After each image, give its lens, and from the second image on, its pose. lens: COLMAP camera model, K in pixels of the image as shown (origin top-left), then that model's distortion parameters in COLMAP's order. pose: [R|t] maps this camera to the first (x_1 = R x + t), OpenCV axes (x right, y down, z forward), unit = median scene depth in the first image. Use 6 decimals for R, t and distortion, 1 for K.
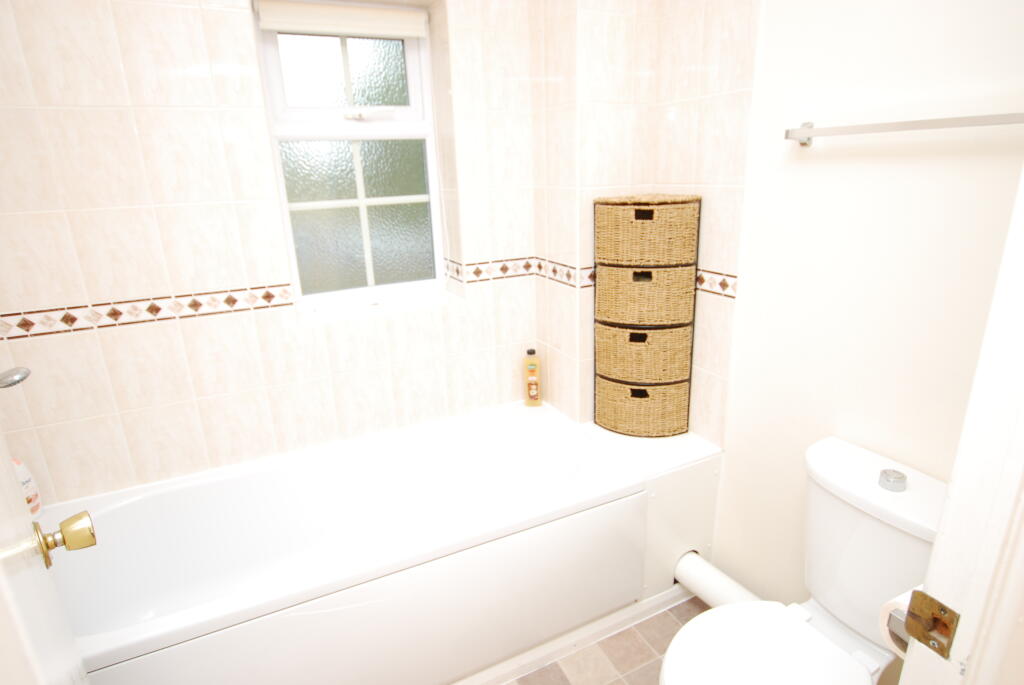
lens RADIAL K [[558.5, 0, 509.9], [0, 558.5, 340.2], [0, 0, 1]] dist [-0.004145, 0.000751]
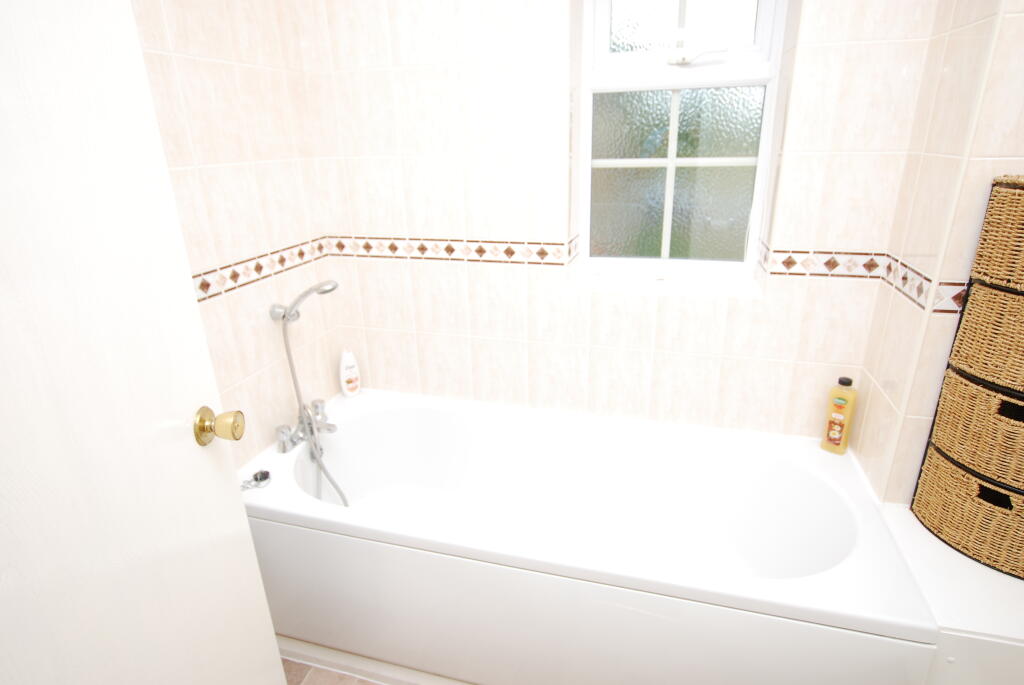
lens RADIAL K [[558.5, 0, 509.9], [0, 558.5, 340.2], [0, 0, 1]] dist [-0.004145, 0.000751]
pose [[0.755802, 0.245112, -0.607193, 0.153442], [-0.200357, 0.969388, 0.141929, -0.053072], [0.623395, 0.014385, 0.781775, 0.170290]]
